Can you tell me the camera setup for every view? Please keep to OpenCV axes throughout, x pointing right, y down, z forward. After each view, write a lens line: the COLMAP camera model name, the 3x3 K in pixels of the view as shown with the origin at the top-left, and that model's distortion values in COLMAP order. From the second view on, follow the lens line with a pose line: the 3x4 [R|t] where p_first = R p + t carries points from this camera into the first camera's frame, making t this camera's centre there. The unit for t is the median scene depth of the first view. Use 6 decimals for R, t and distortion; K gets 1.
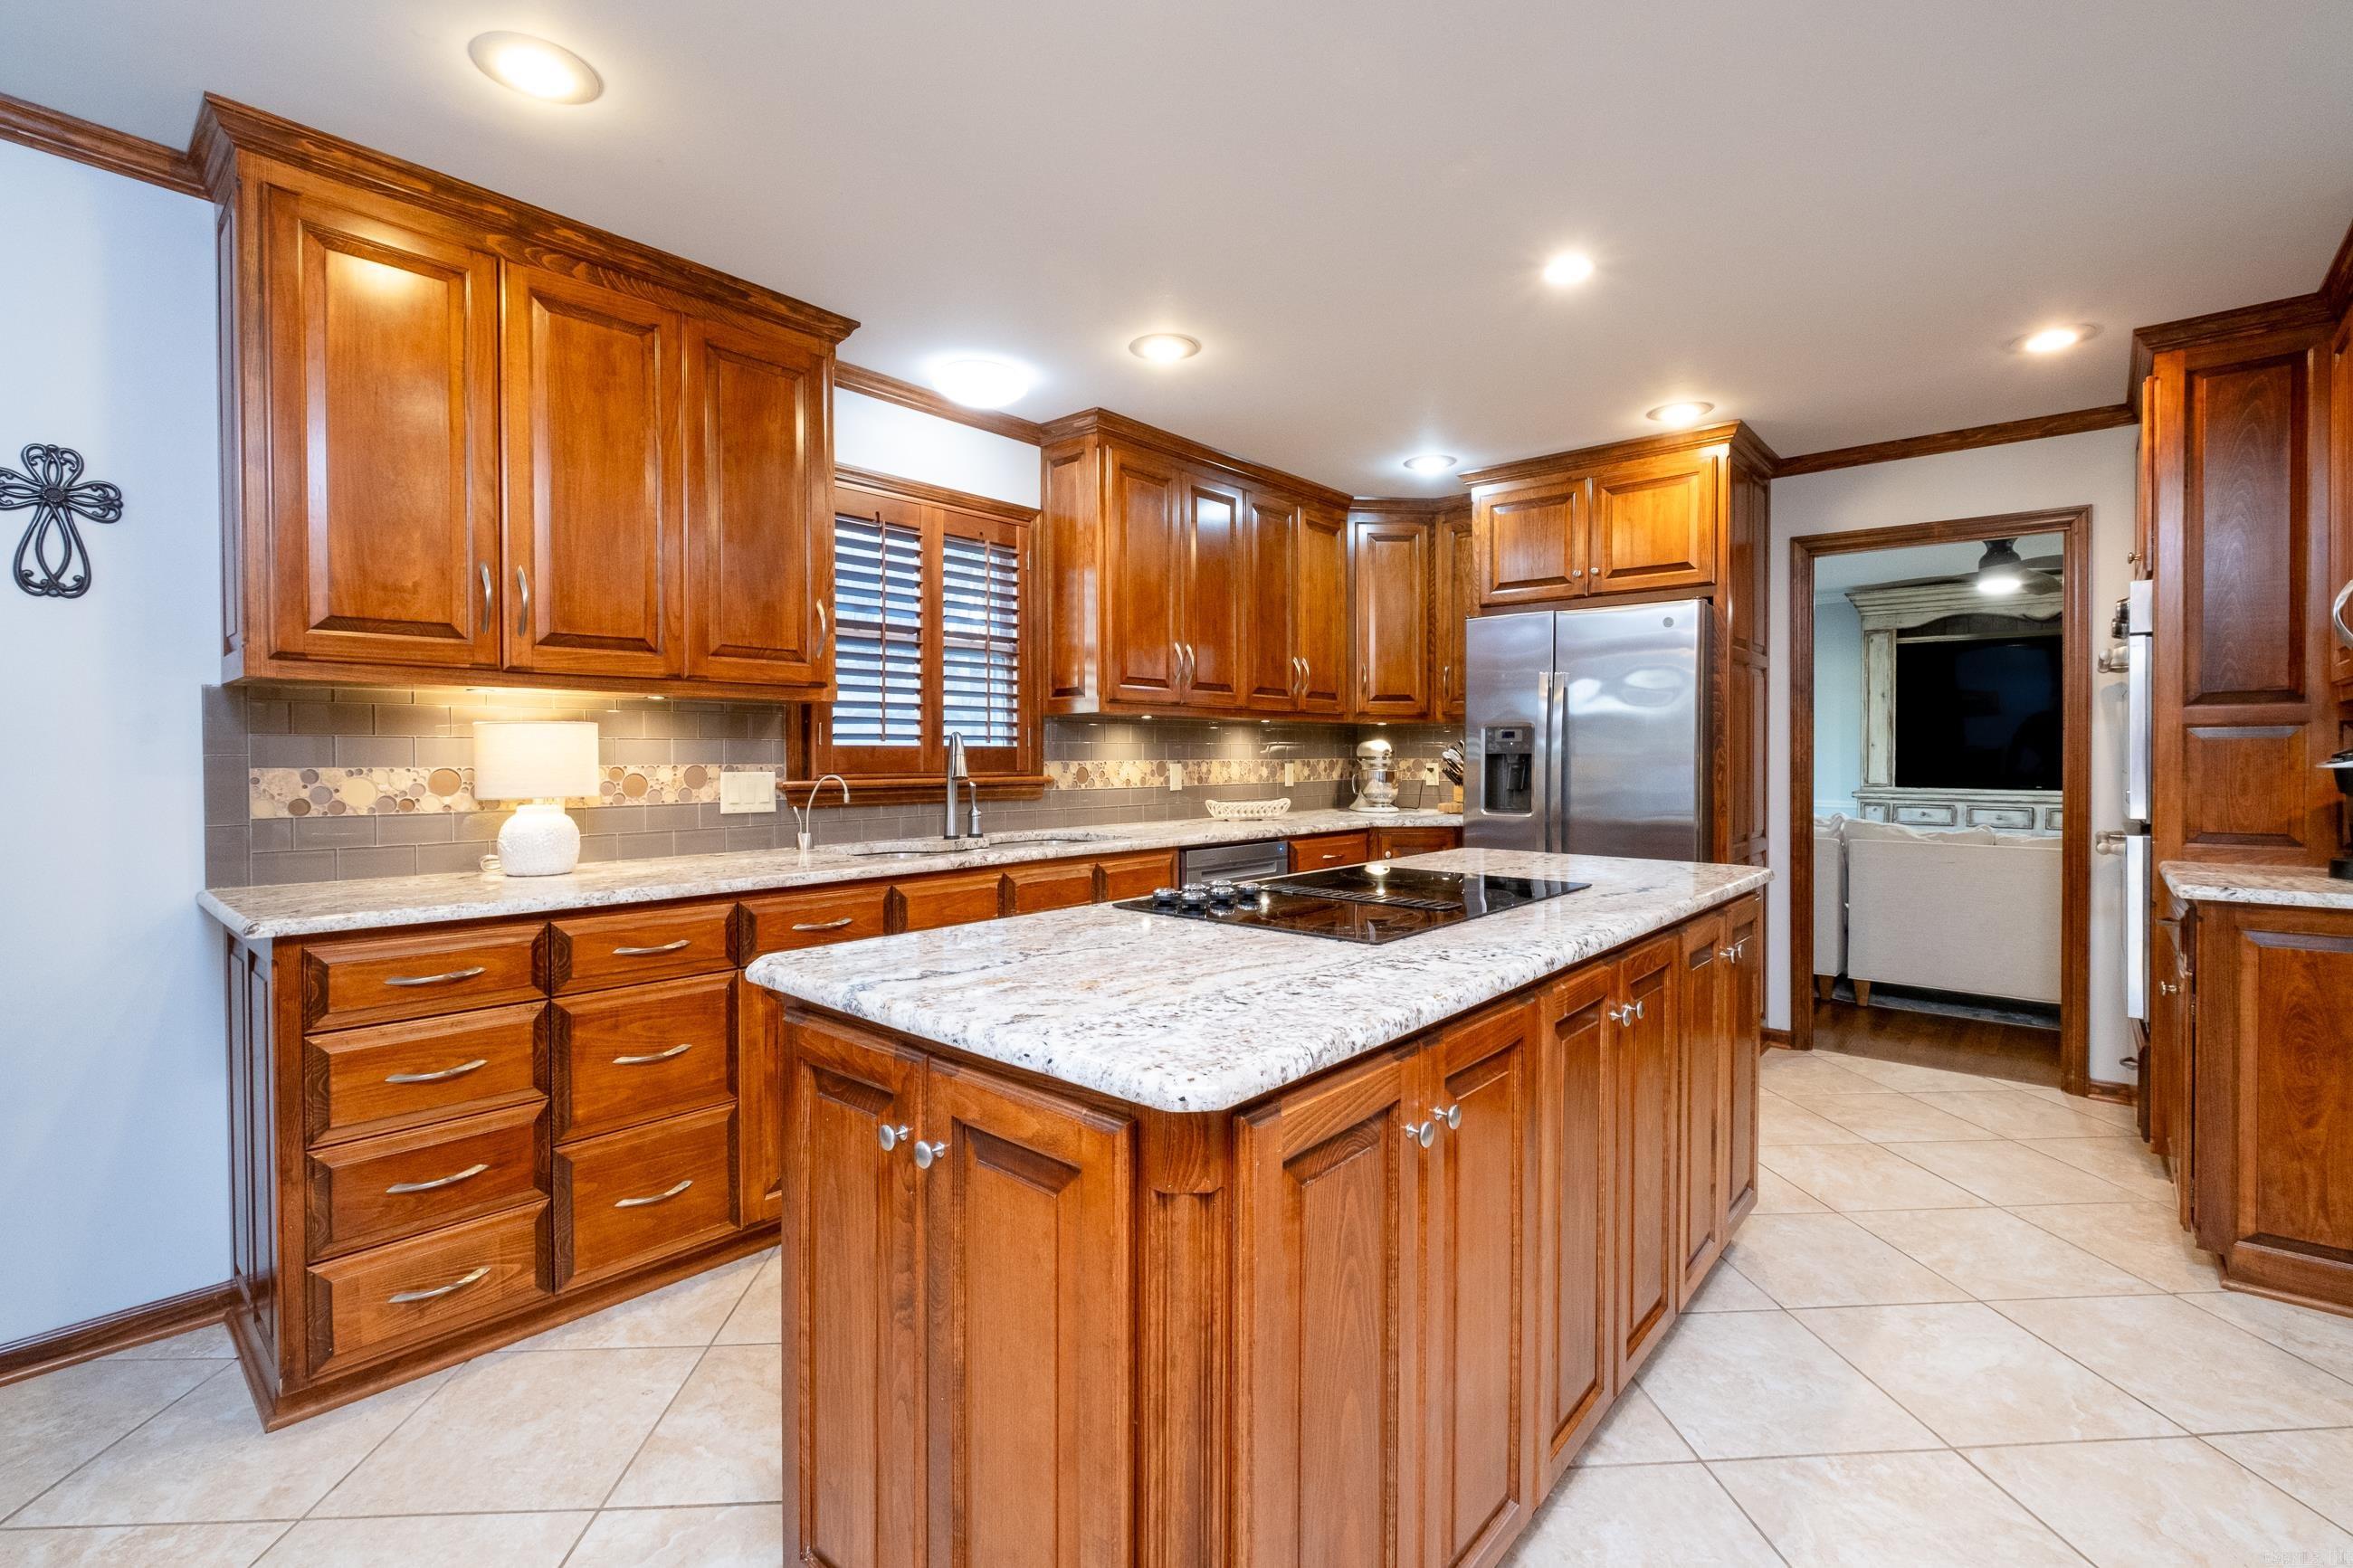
lens RADIAL K [[1050.8, 0, 1177.1], [0, 1050.8, 775.5], [0, 0, 1]] dist [-0.003373, -0.002199]
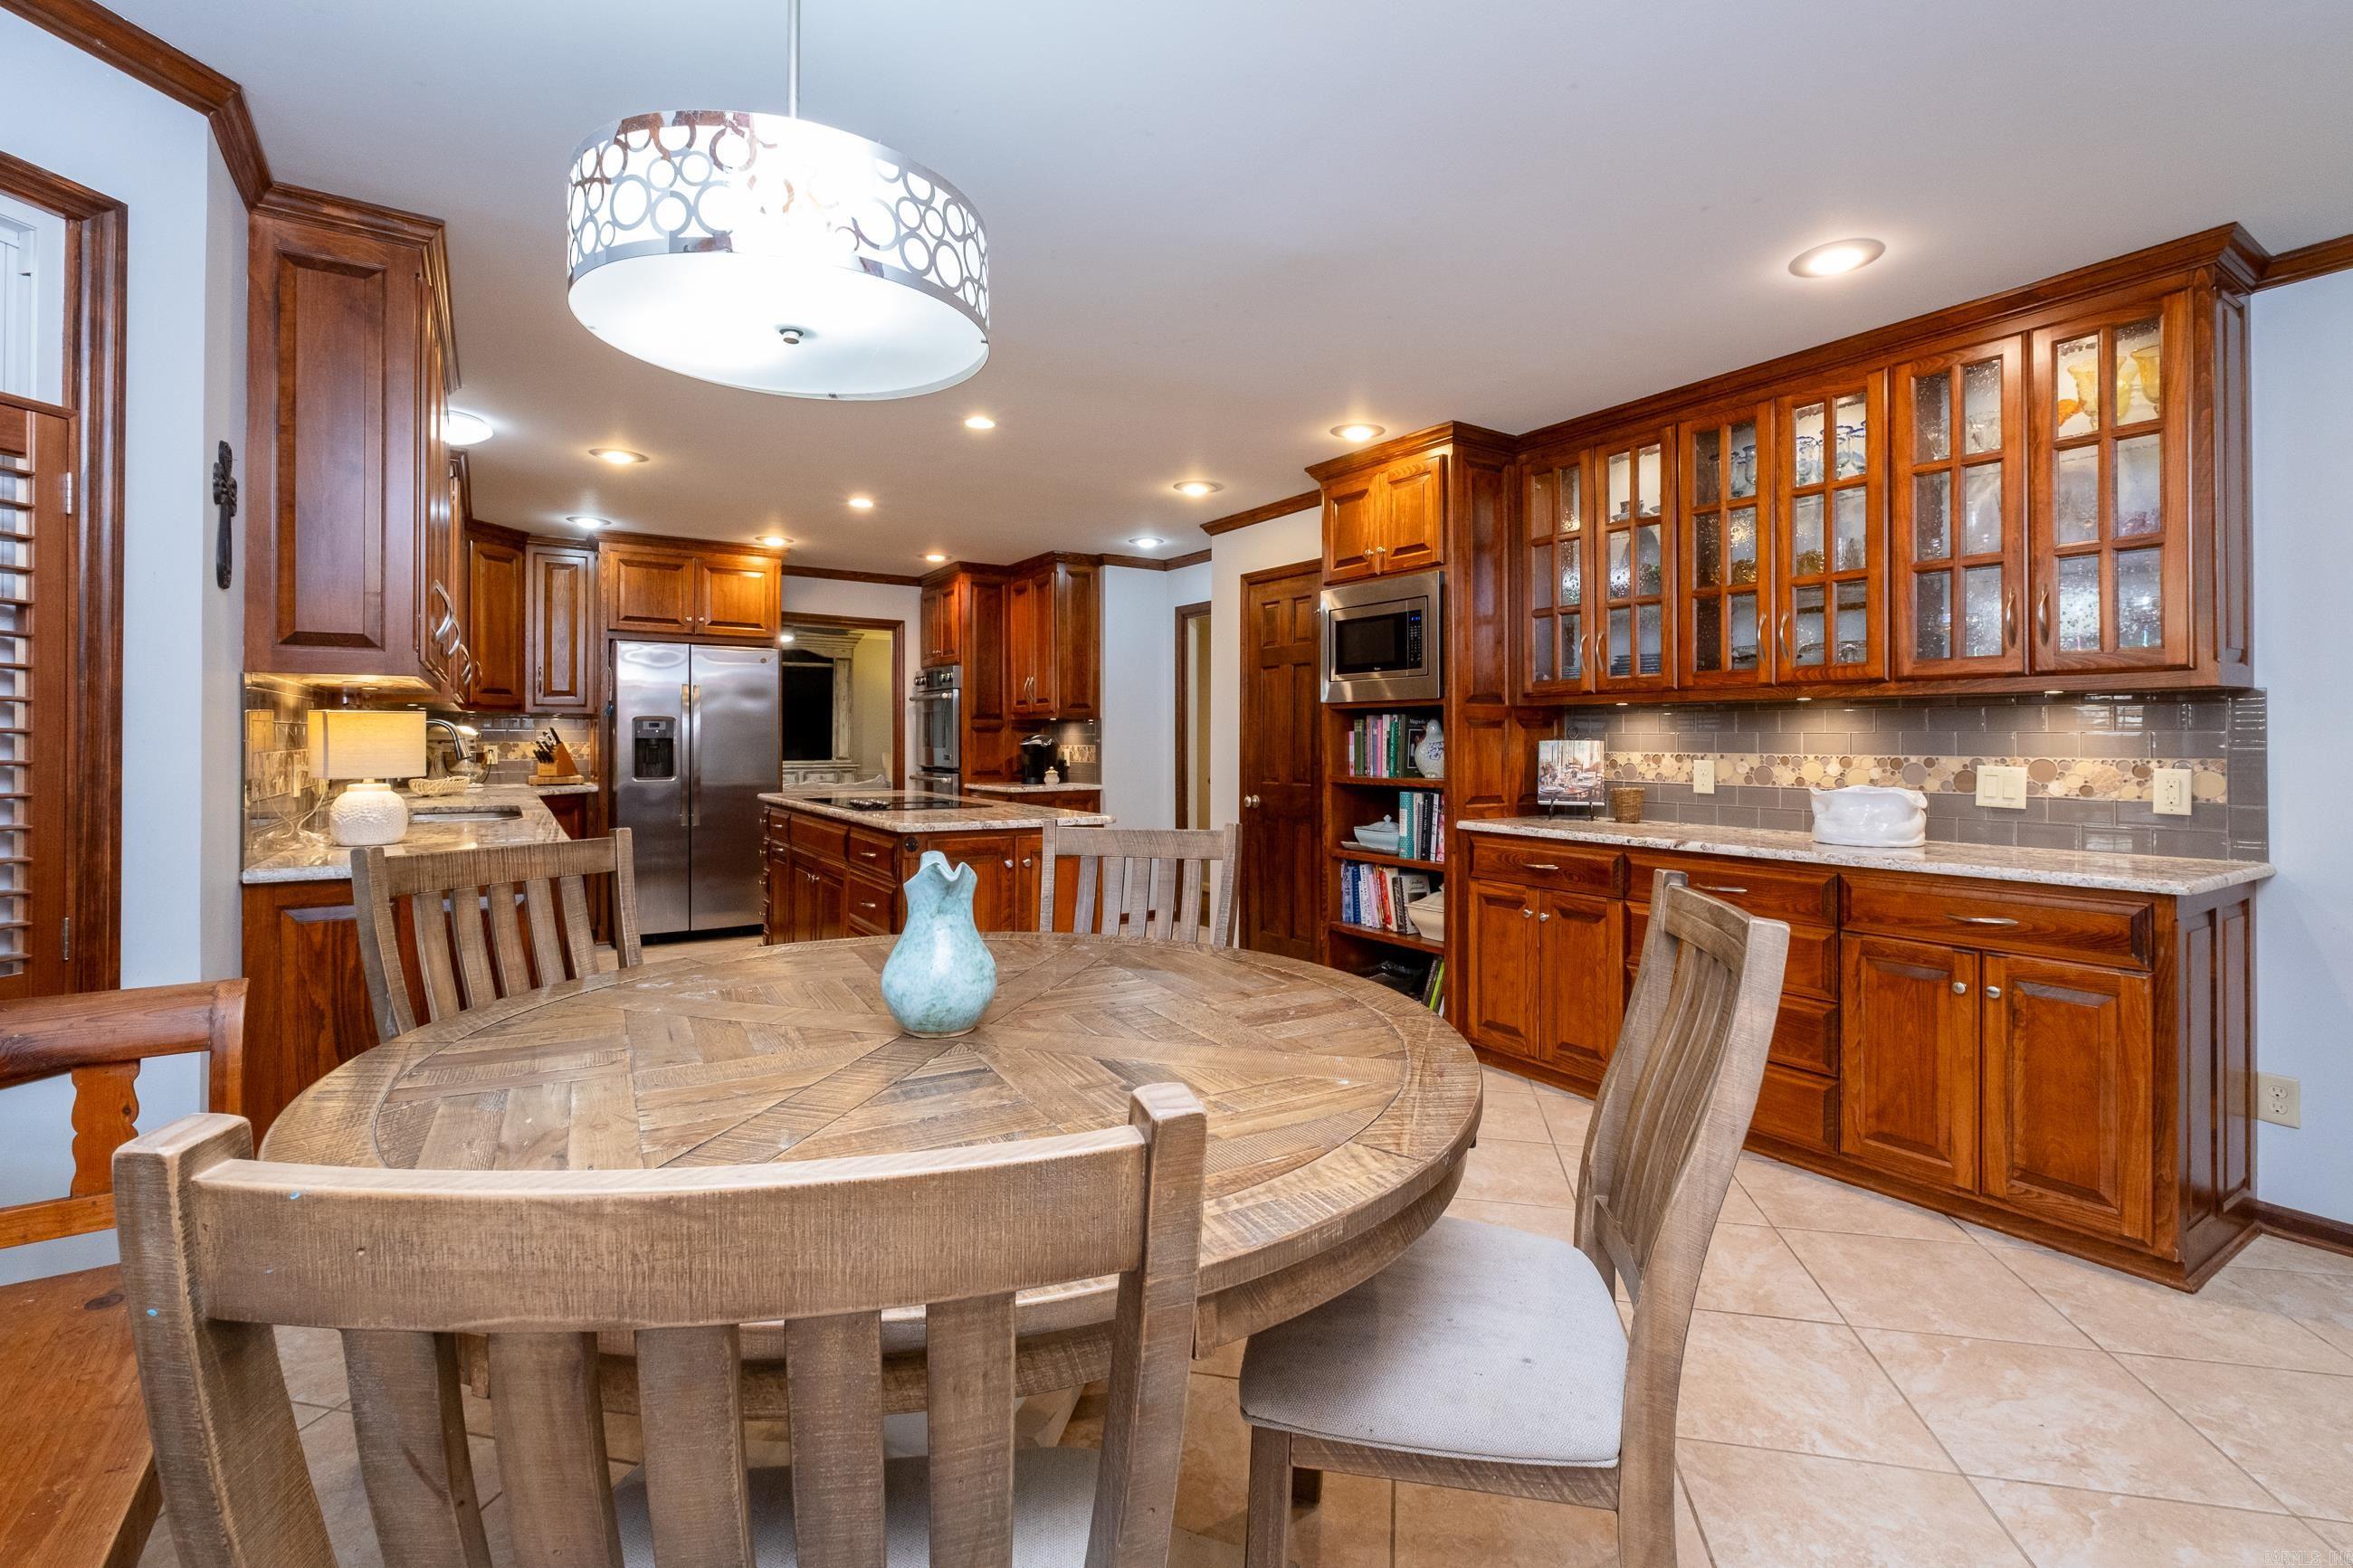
lens RADIAL K [[1050.8, 0, 1222.1], [0, 1050.8, 733.2], [0, 0, 1]] dist [-0.003373, -0.002199]
pose [[0.237270, 0.006931, 0.971419, -2.835416], [0.017555, 0.999781, -0.011422, 0.007139], [-0.971285, 0.019763, 0.237097, -0.312173]]
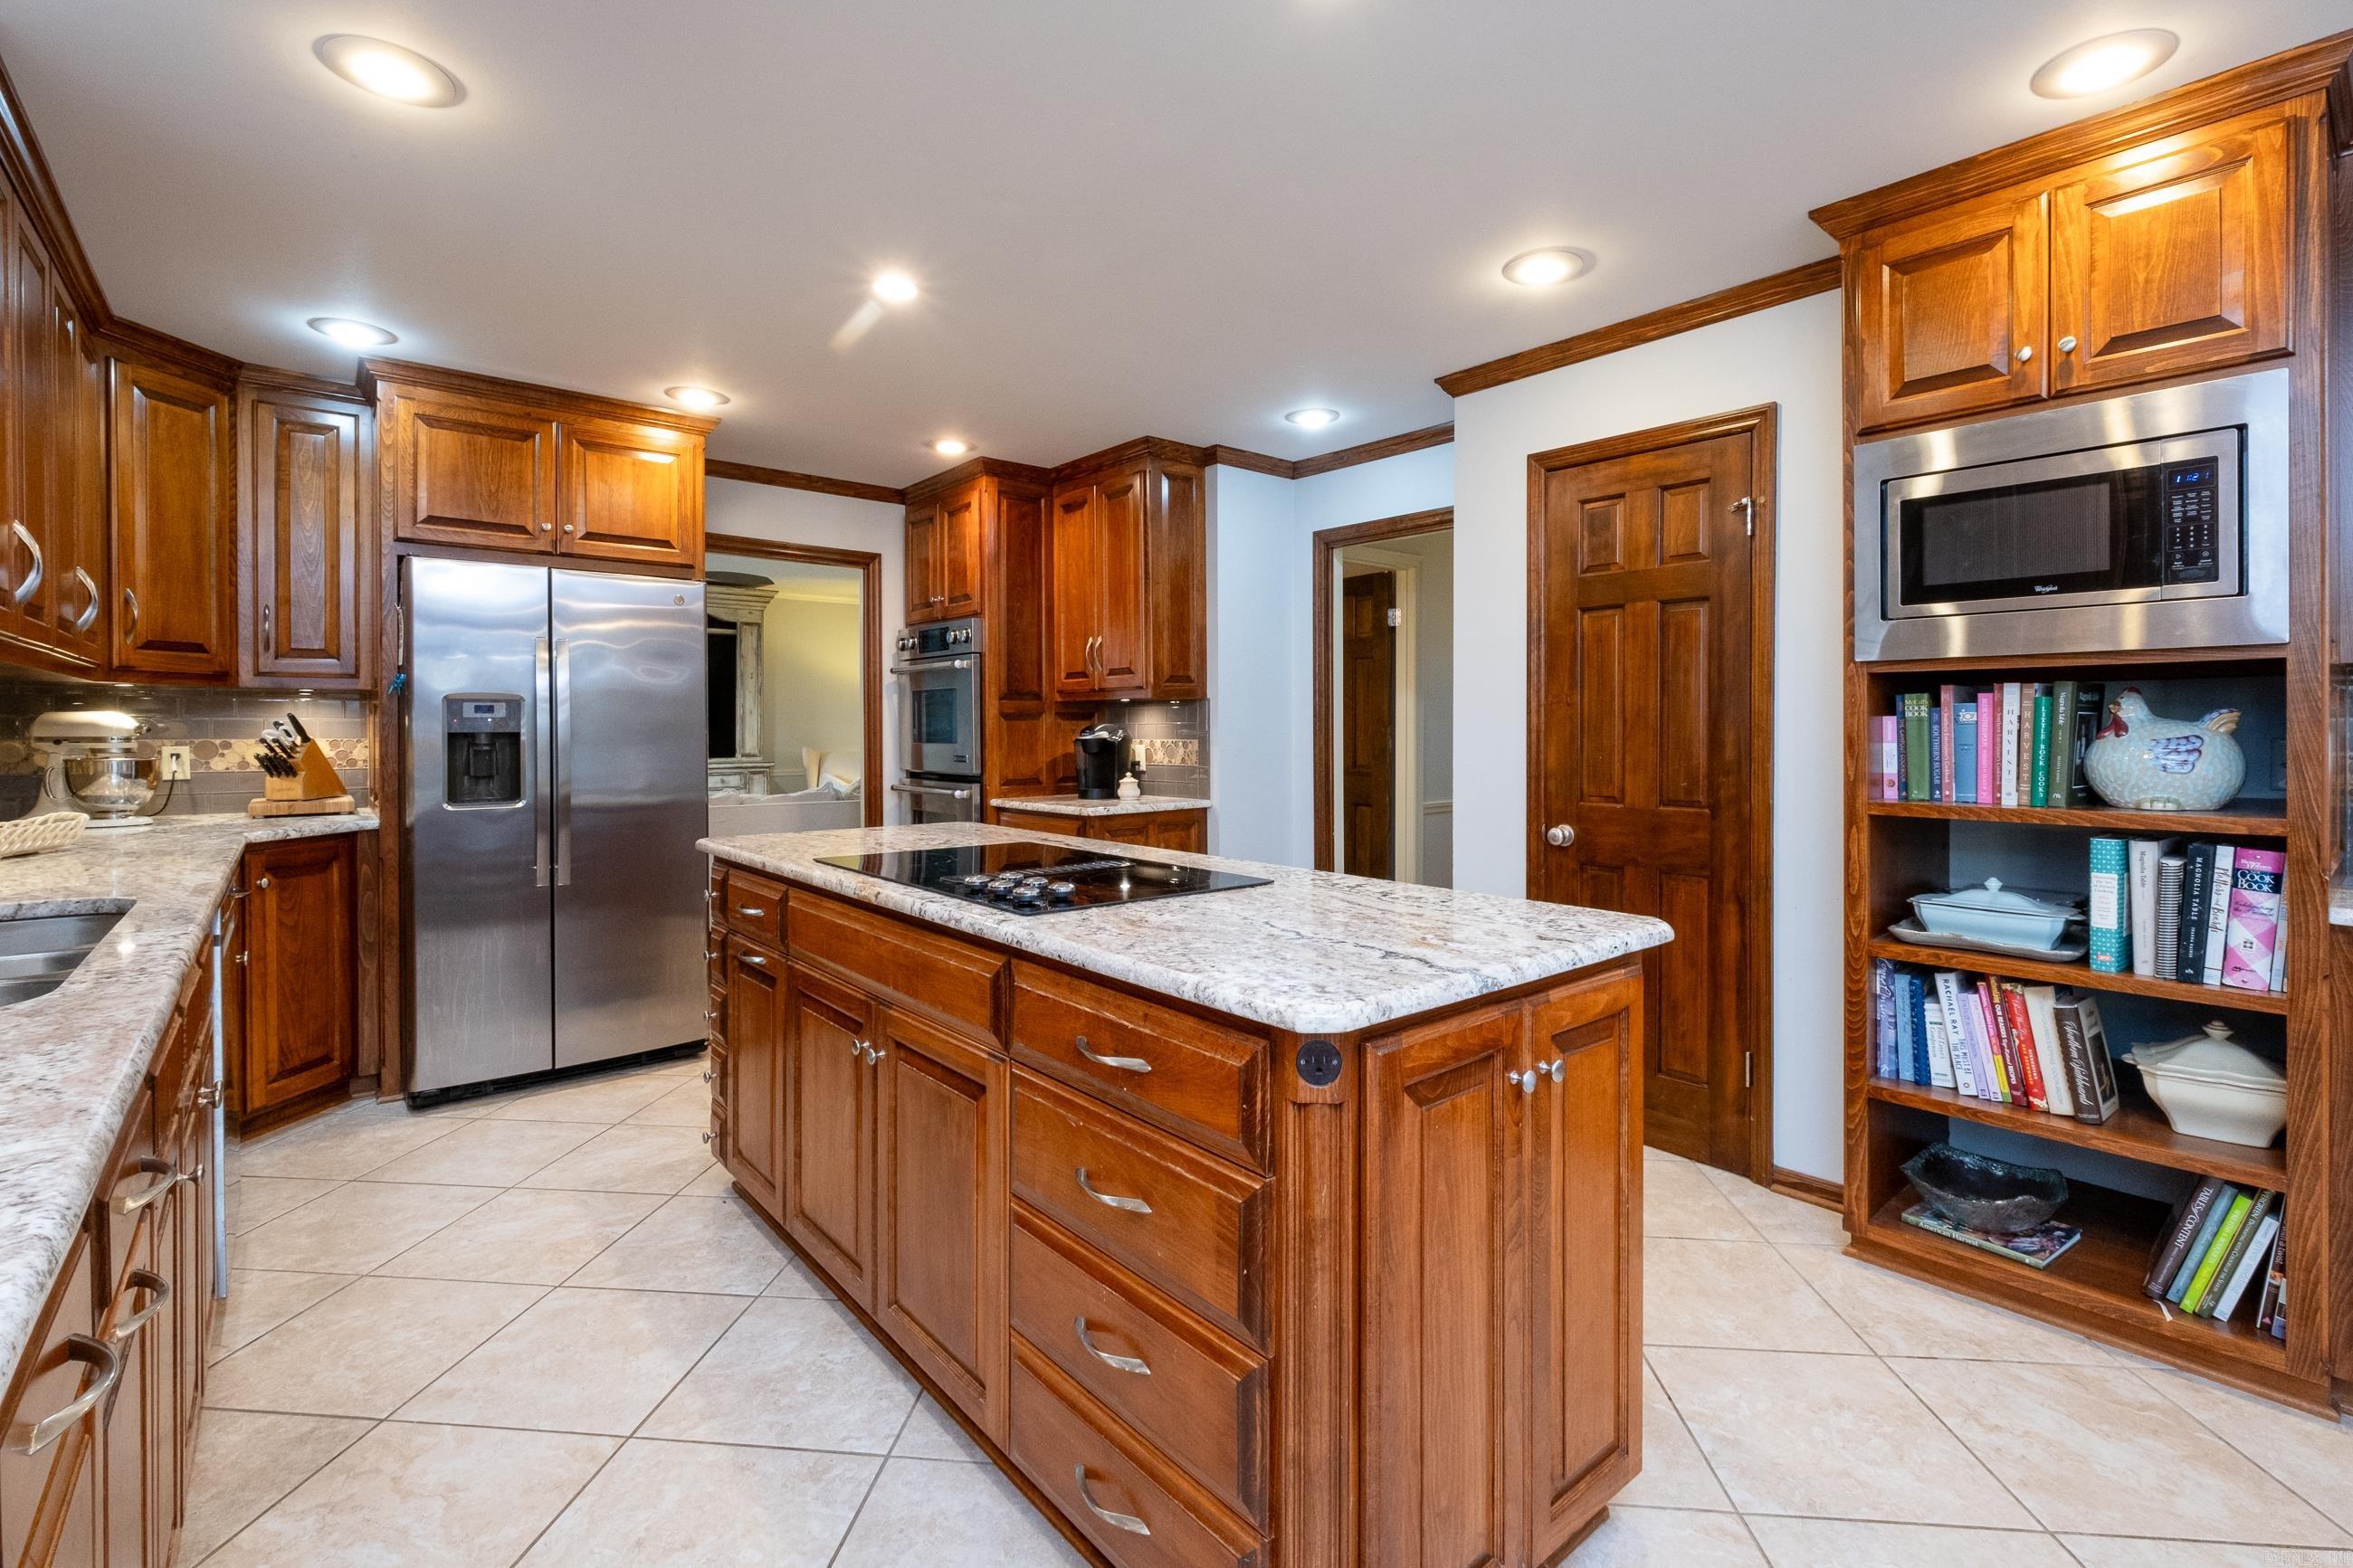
lens RADIAL K [[1050.8, 0, 1202.7], [0, 1050.8, 731.1], [0, 0, 1]] dist [-0.003373, -0.002199]
pose [[0.136385, -0.003332, 0.990650, -1.297037], [0.020844, 0.999783, 0.000493, -0.033587], [-0.990437, 0.020582, 0.136424, 1.071798]]
